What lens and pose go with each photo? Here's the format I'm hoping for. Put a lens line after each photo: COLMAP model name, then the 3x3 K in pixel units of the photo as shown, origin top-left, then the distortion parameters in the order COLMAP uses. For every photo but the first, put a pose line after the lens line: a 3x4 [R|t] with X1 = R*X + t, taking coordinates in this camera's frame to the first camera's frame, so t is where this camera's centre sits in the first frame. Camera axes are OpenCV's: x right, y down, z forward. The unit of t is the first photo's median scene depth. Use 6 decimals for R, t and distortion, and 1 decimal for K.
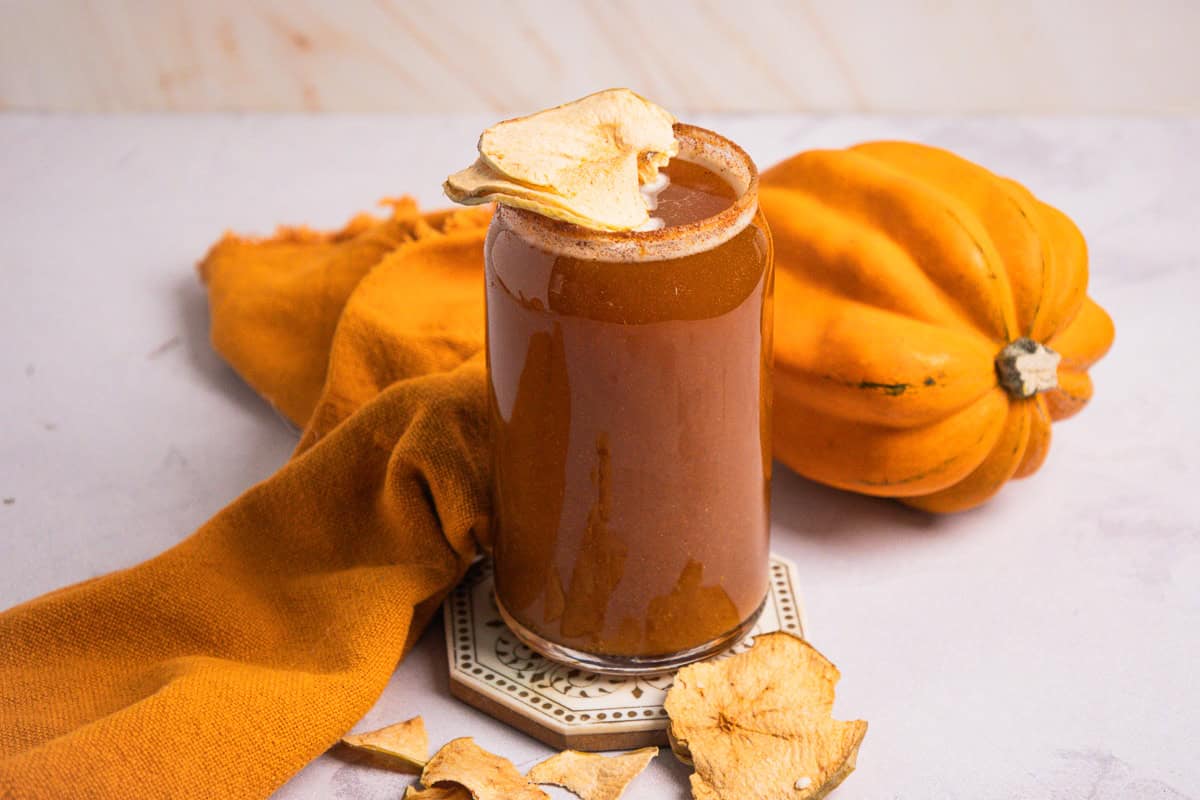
lens RADIAL K [[2960.7, 0, 603.1], [0, 2960.7, 393.5], [0, 0, 1]] dist [-0.022326, 0.000000]
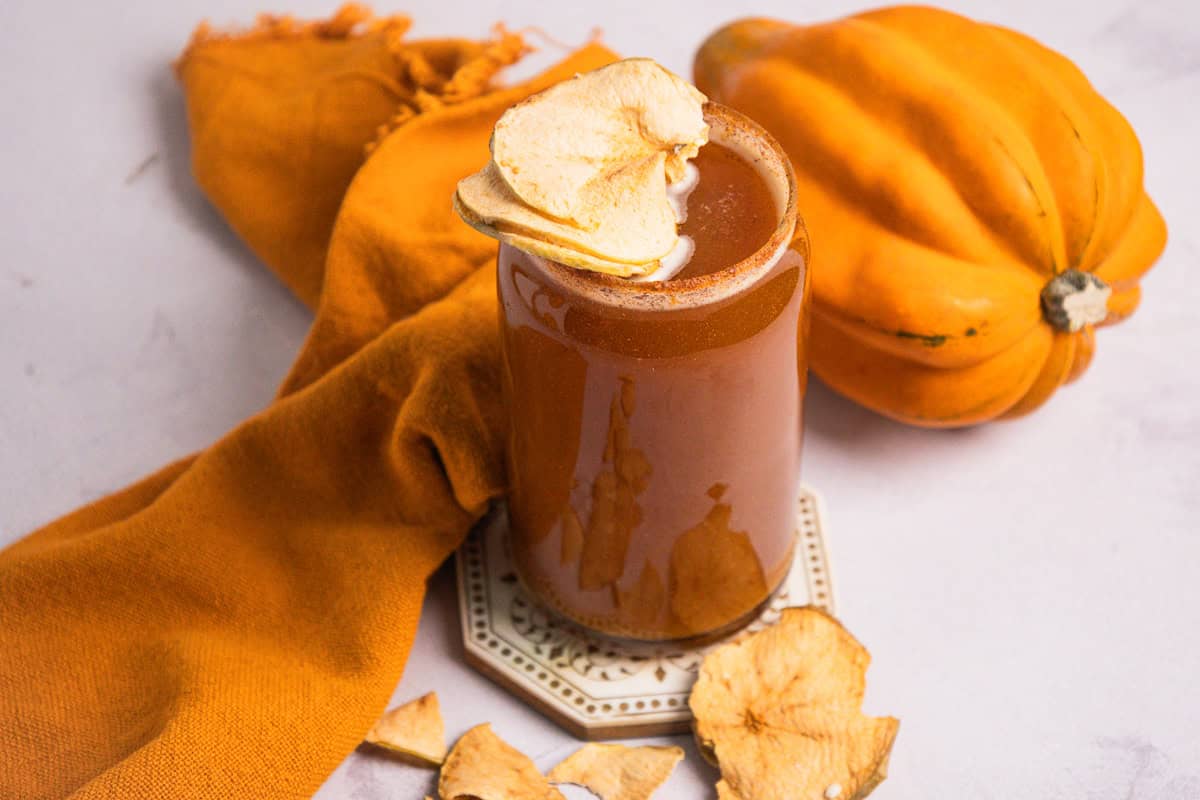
lens RADIAL K [[2960.7, 0, 602.1], [0, 2960.7, 402.2], [0, 0, 1]] dist [-0.022326, 0.000000]
pose [[0.999916, -0.006405, 0.011264, -0.017311], [0.003046, 0.961118, 0.276121, -0.244783], [-0.012594, -0.276064, 0.961057, 0.097265]]
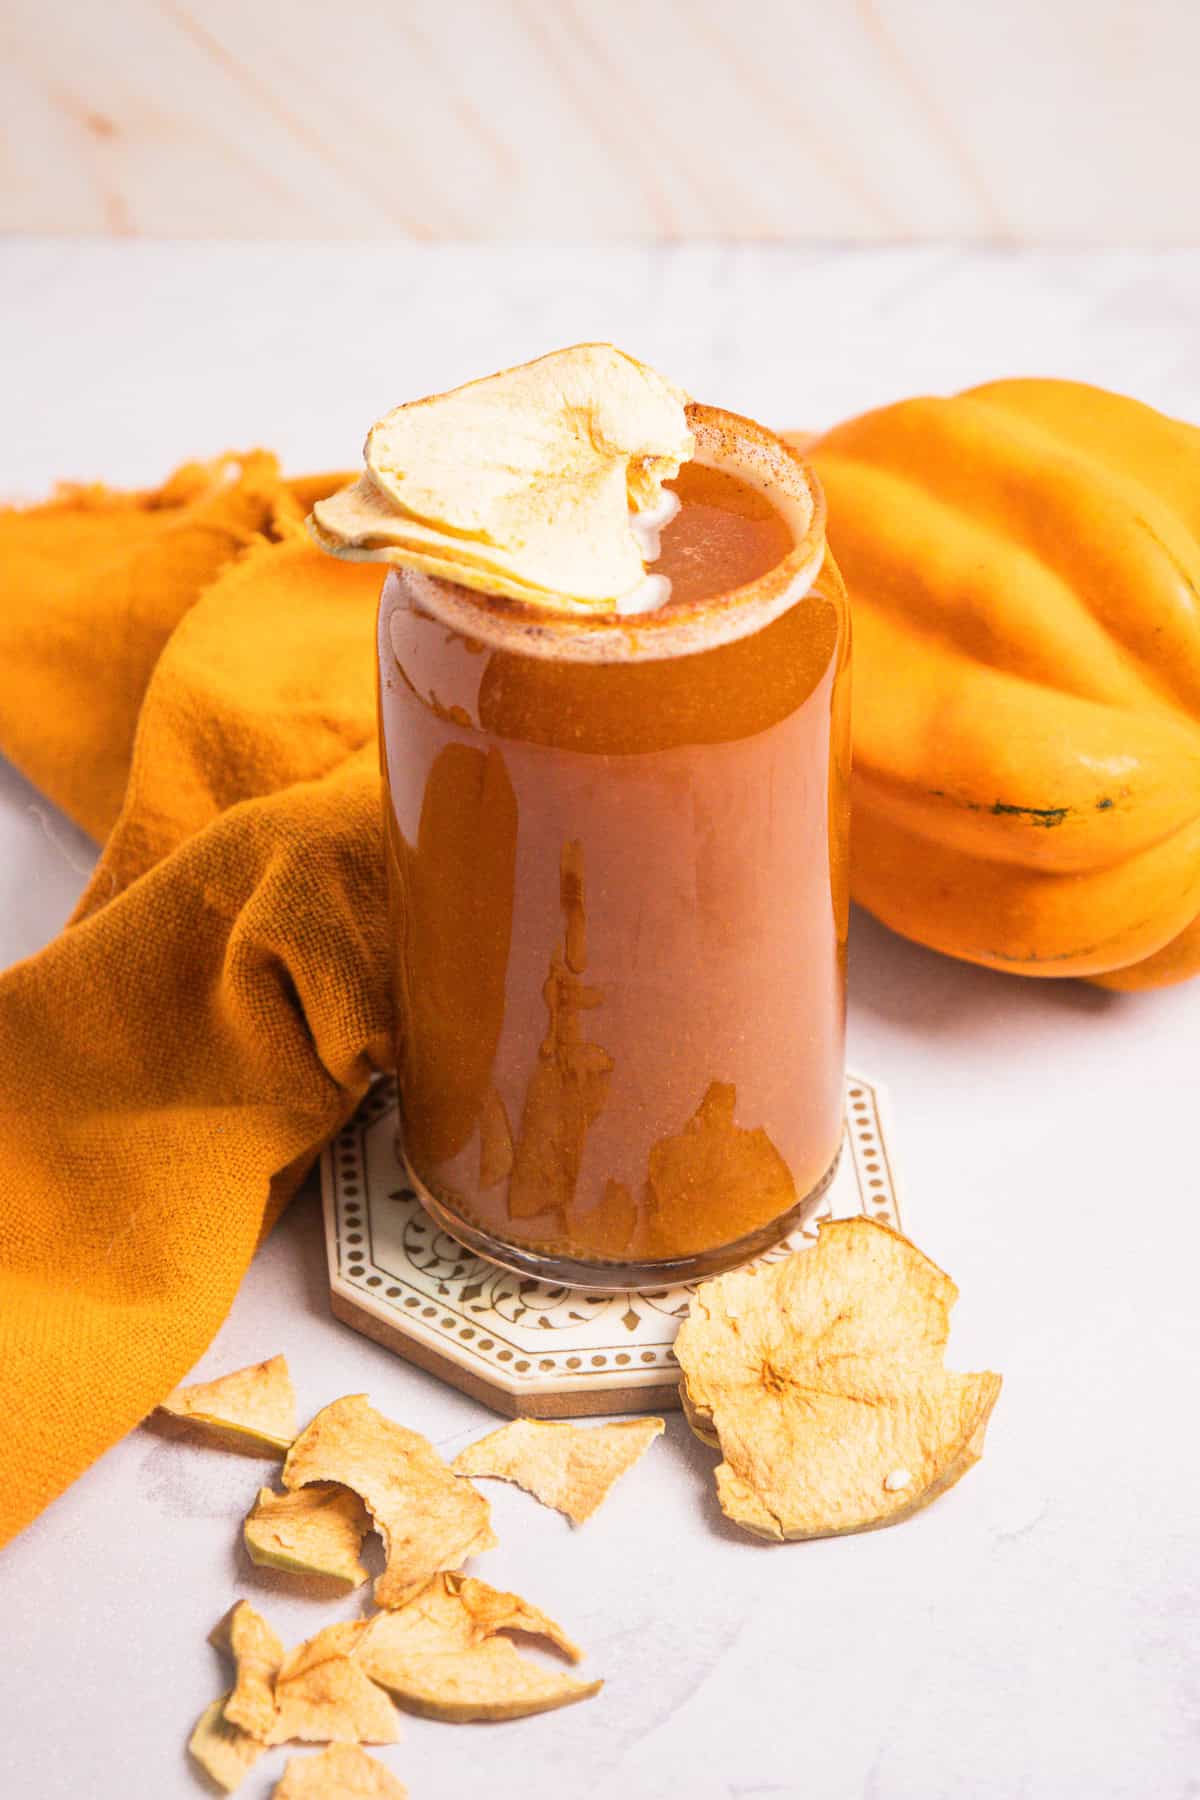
lens RADIAL K [[4441.1, 0, 594.7], [0, 4441.1, 902.8], [0, 0, 1]] dist [-0.022326, 0.000000]
pose [[0.999984, -0.004844, -0.003062, 0.007003], [0.005135, 0.994591, 0.103742, -0.081018], [0.002543, -0.103756, 0.994599, 0.080793]]
